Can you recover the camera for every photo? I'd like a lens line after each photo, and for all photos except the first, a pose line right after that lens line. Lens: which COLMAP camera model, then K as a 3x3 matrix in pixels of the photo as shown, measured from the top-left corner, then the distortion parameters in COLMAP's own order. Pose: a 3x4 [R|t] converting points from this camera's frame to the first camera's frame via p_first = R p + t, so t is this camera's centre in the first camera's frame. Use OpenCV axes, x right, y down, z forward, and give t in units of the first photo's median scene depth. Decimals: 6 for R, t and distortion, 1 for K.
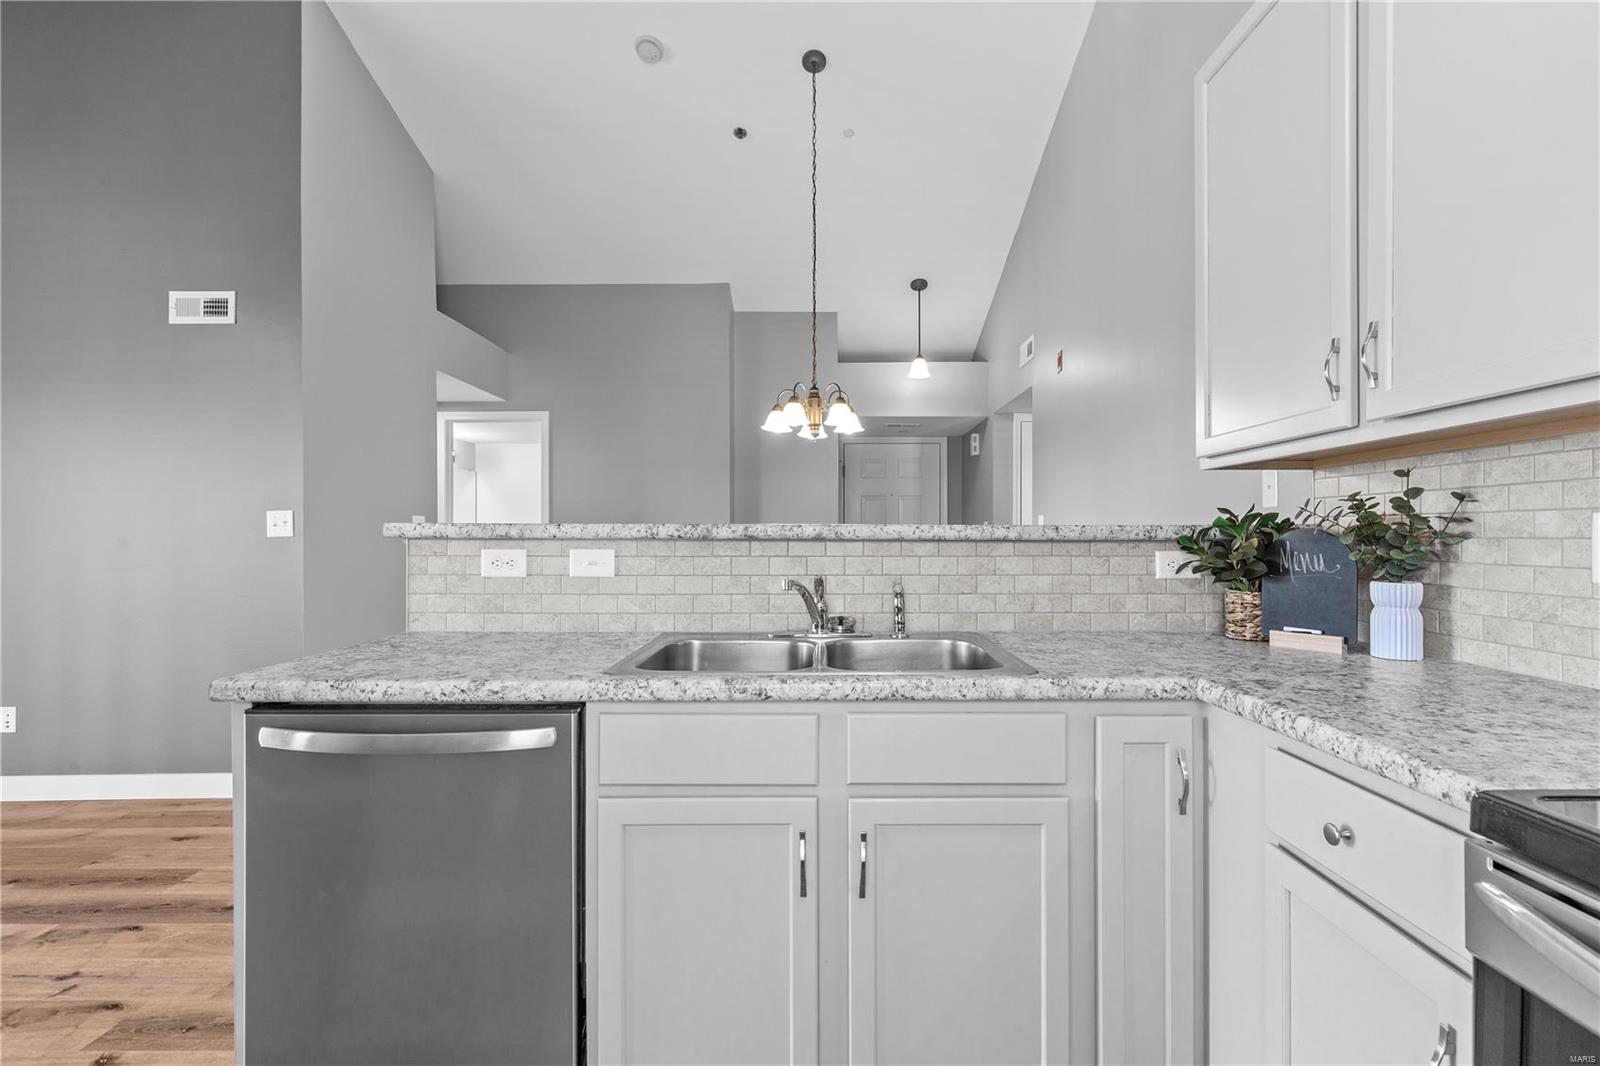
lens RADIAL K [[726.9, 0, 828.6], [0, 726.9, 531.7], [0, 0, 1]] dist [0.000284, 0.000144]
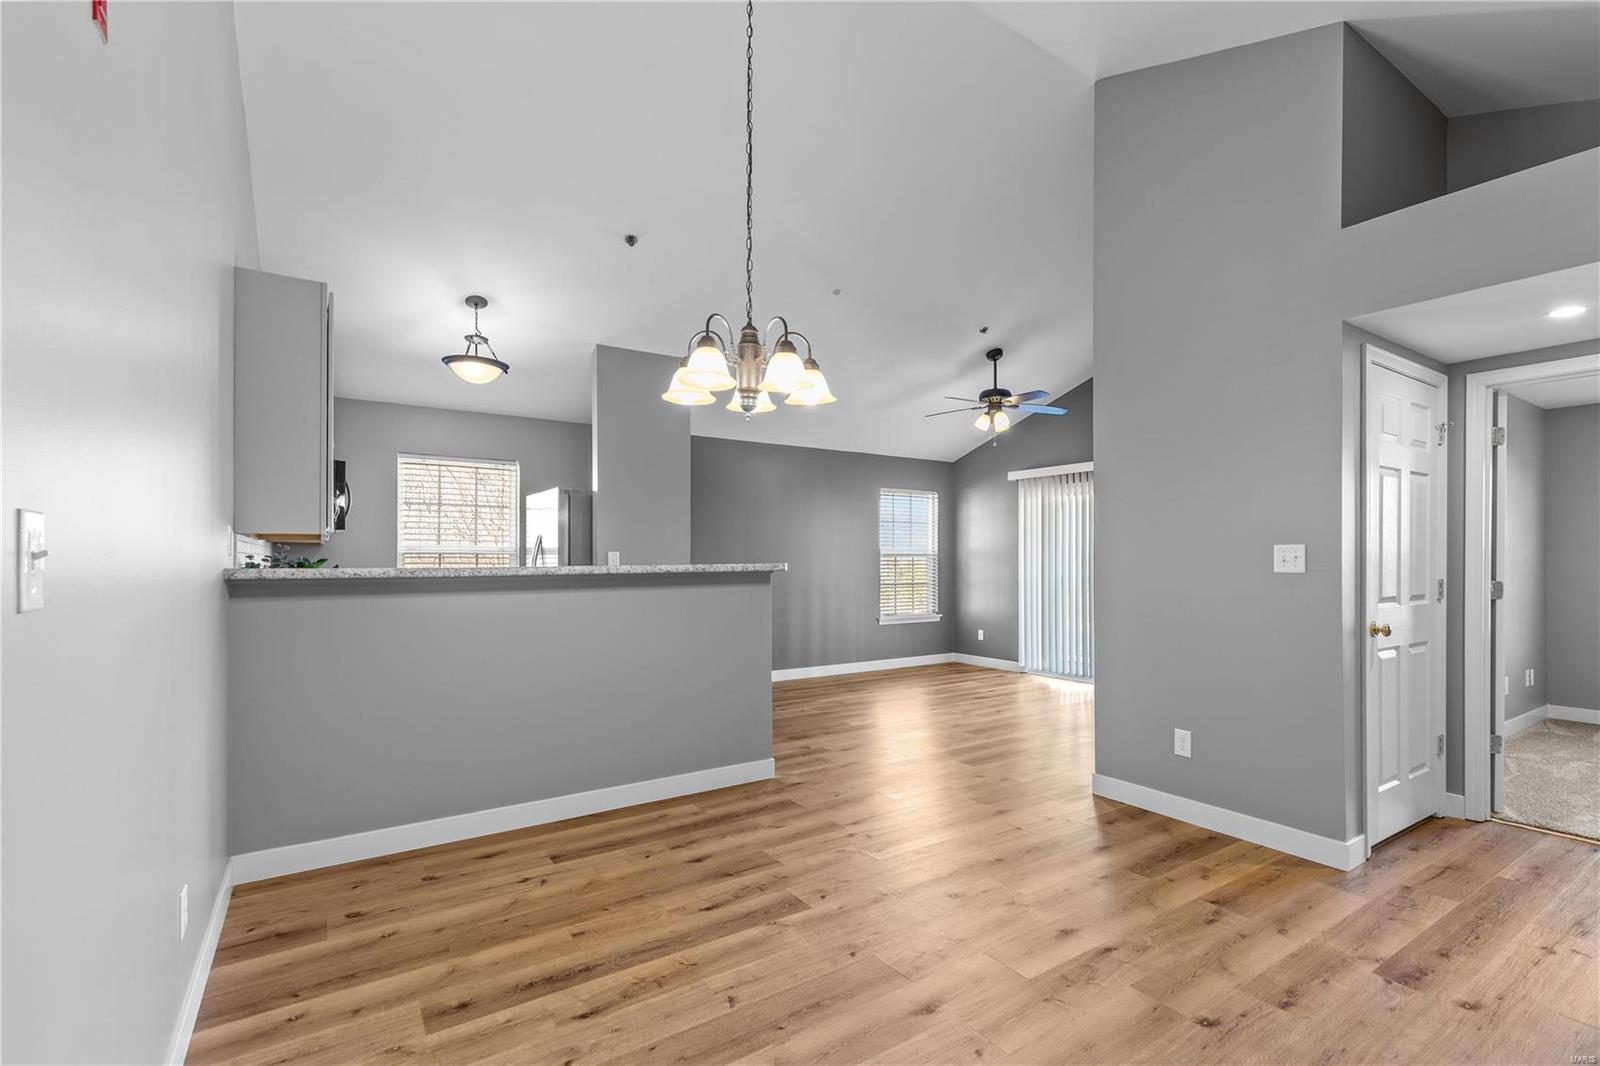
lens RADIAL K [[729.7, 0, 813.7], [0, 729.7, 549.9], [0, 0, 1]] dist [0.018433, -0.007335]
pose [[-0.831896, -0.002268, -0.554926, 0.338075], [0.007075, 0.999867, -0.014694, -0.013120], [0.554886, -0.016150, -0.831770, 1.919042]]
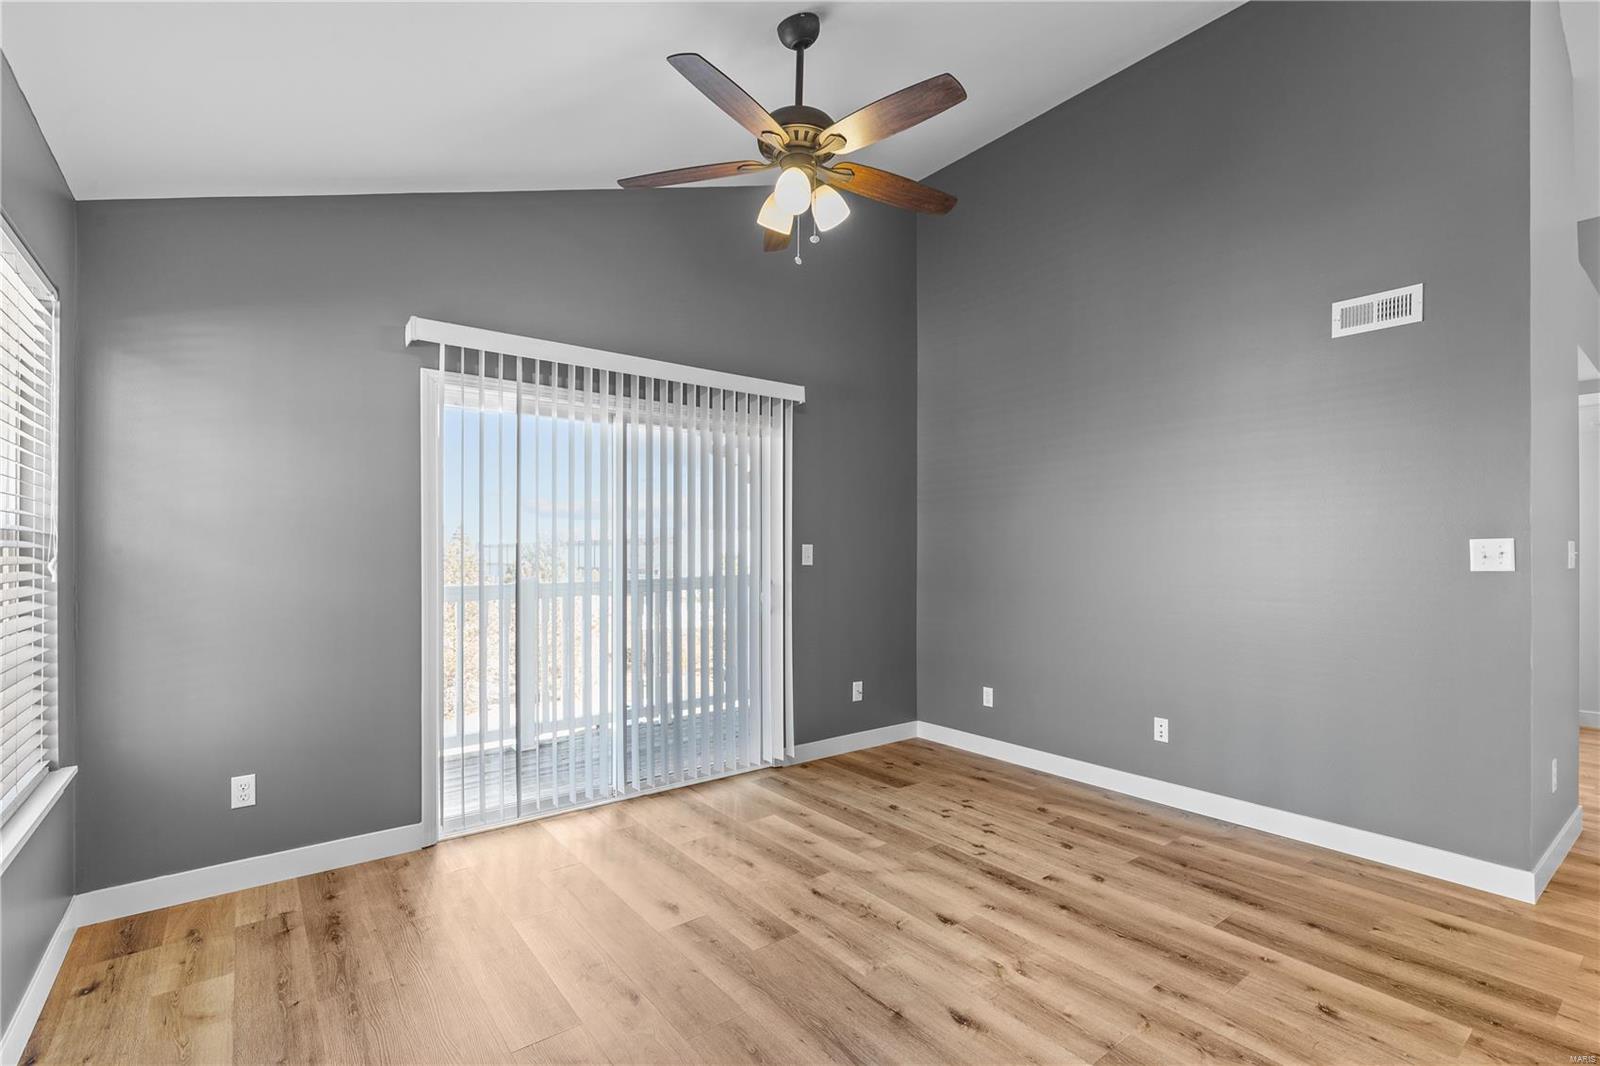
lens RADIAL K [[729.7, 0, 813.7], [0, 729.7, 549.9], [0, 0, 1]] dist [0.018433, -0.007335]
pose [[0.617151, 0.006549, -0.786818, -0.638466], [-0.001235, 0.999972, 0.007355, -0.024539], [0.786844, -0.003567, 0.617142, -0.112297]]
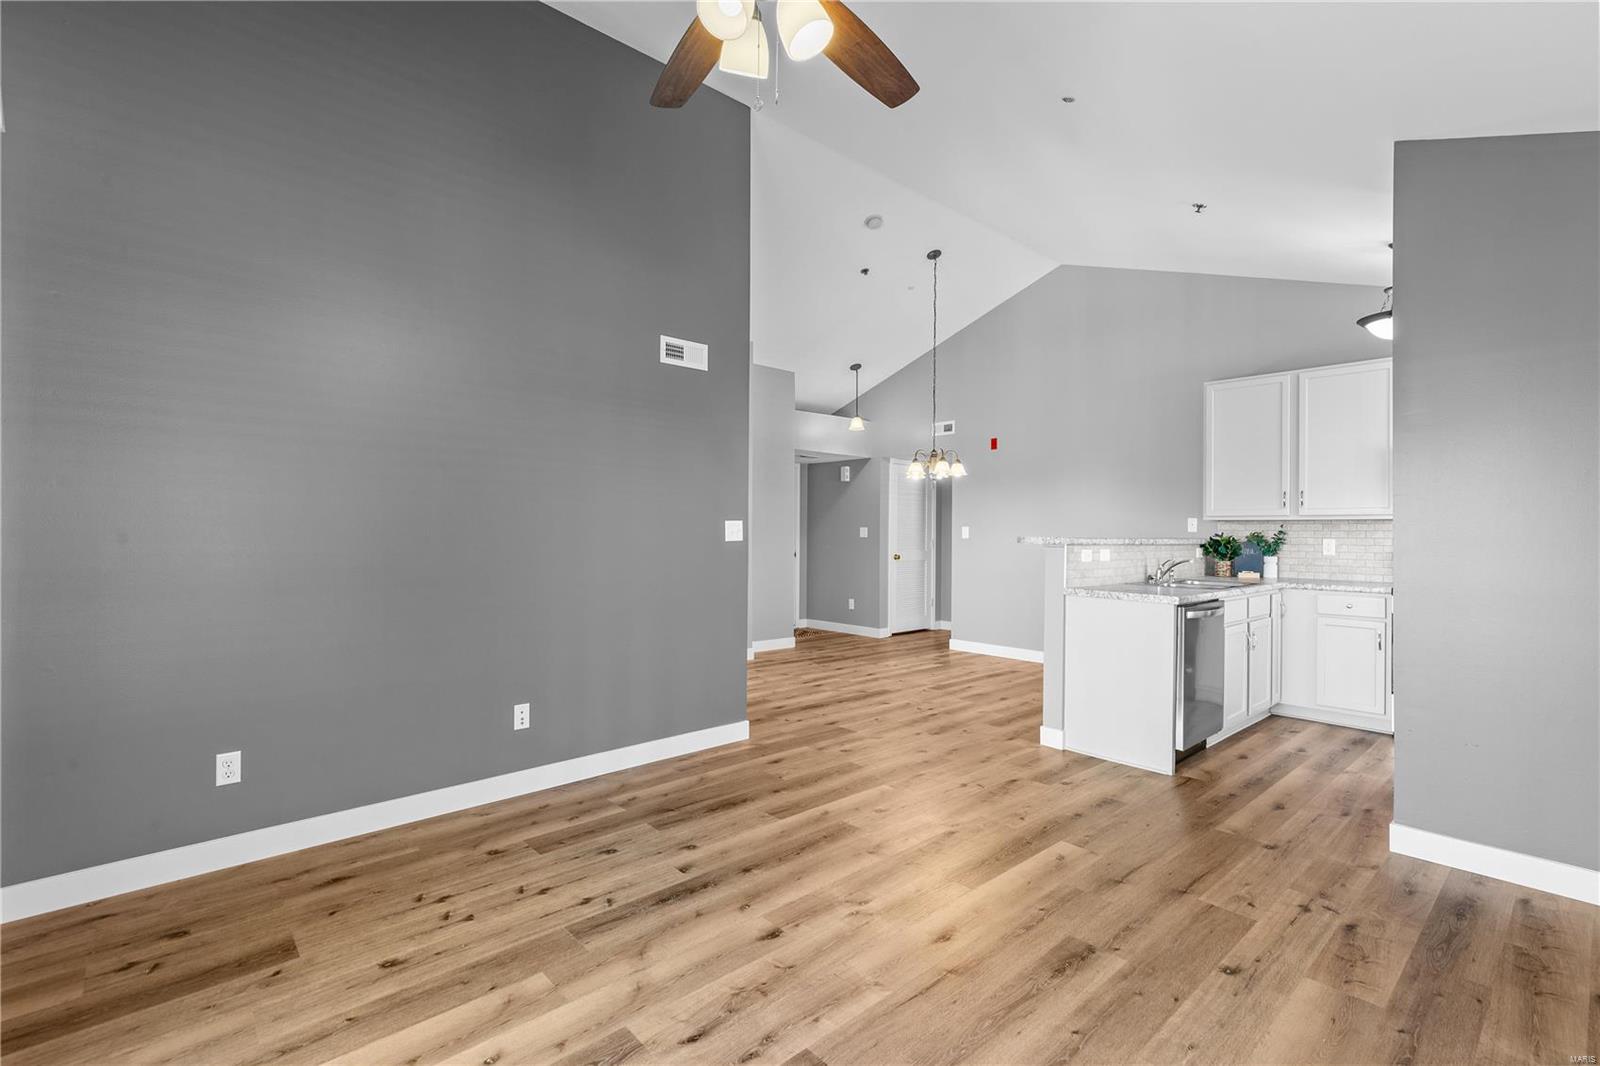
lens RADIAL K [[729.6, 0, 826.3], [0, 729.6, 515.9], [0, 0, 1]] dist [0.009493, -0.000322]
pose [[0.731724, 0.023554, 0.681194, -1.689293], [-0.013314, 0.999706, -0.020266, -0.014160], [-0.681471, 0.005759, 0.731822, -0.072089]]
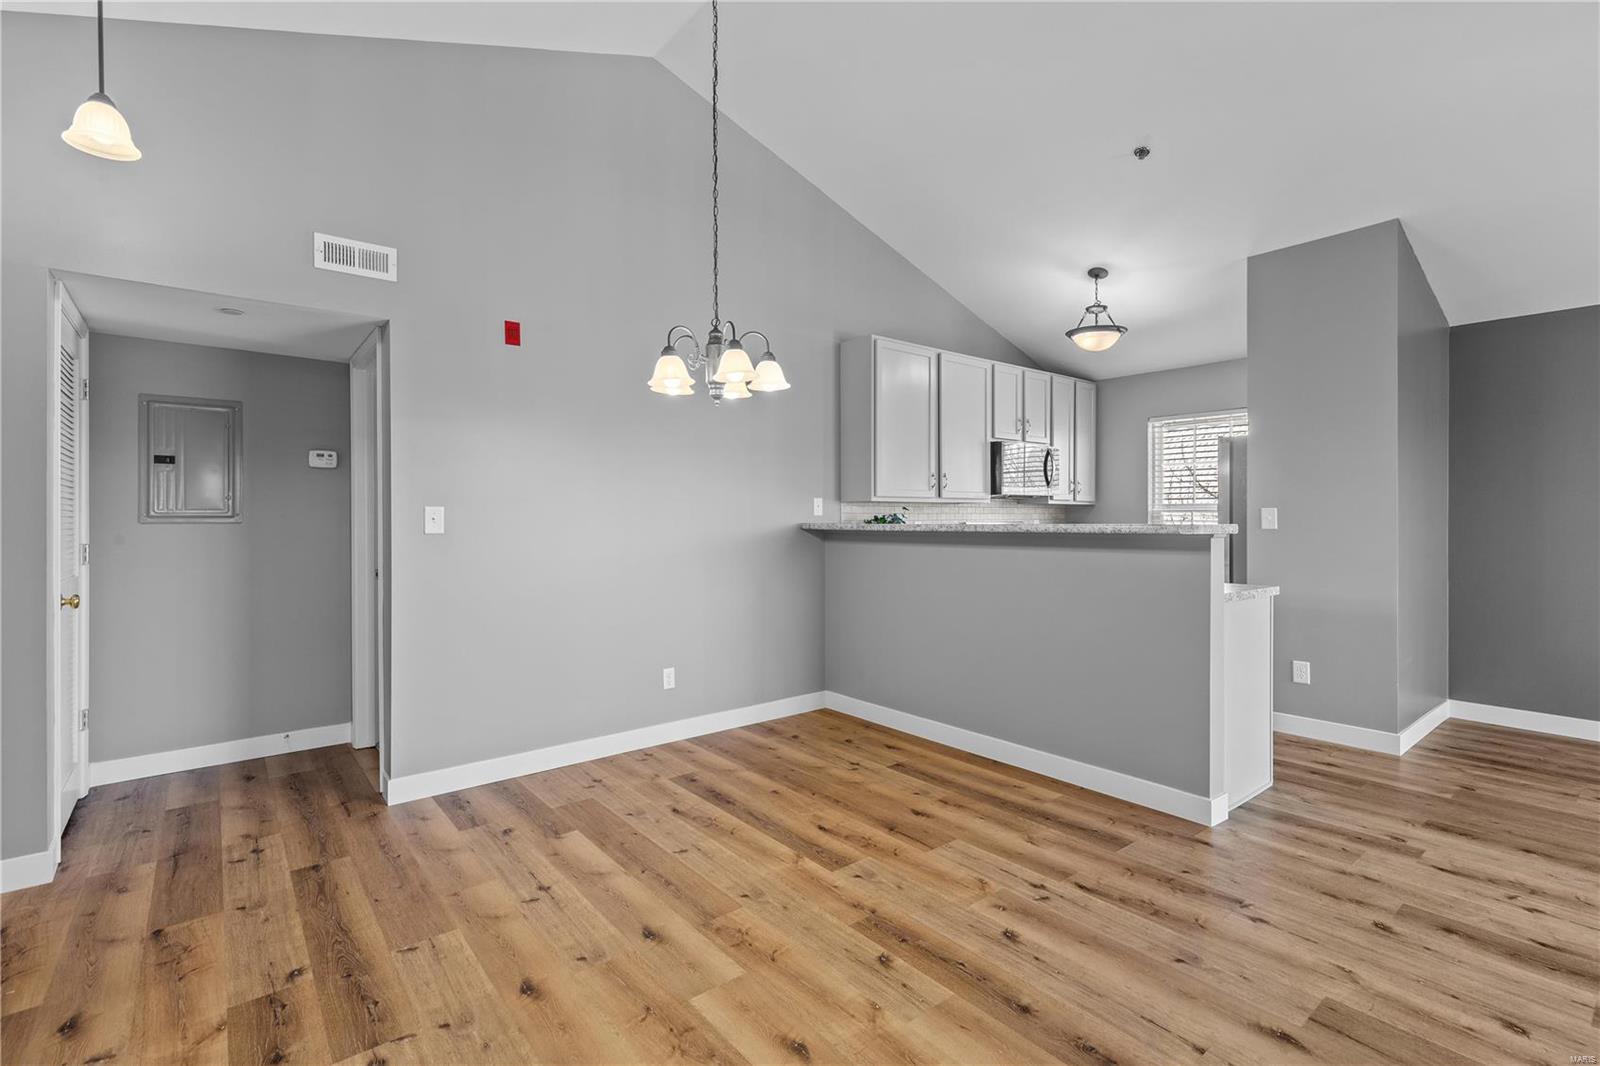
lens RADIAL K [[729.6, 0, 826.3], [0, 729.6, 515.9], [0, 0, 1]] dist [0.009493, -0.000322]
pose [[-0.641518, 0.005676, 0.767087, -0.810885], [0.000324, 0.999975, -0.007128, -0.012383], [-0.767108, -0.004324, -0.641504, 1.743184]]
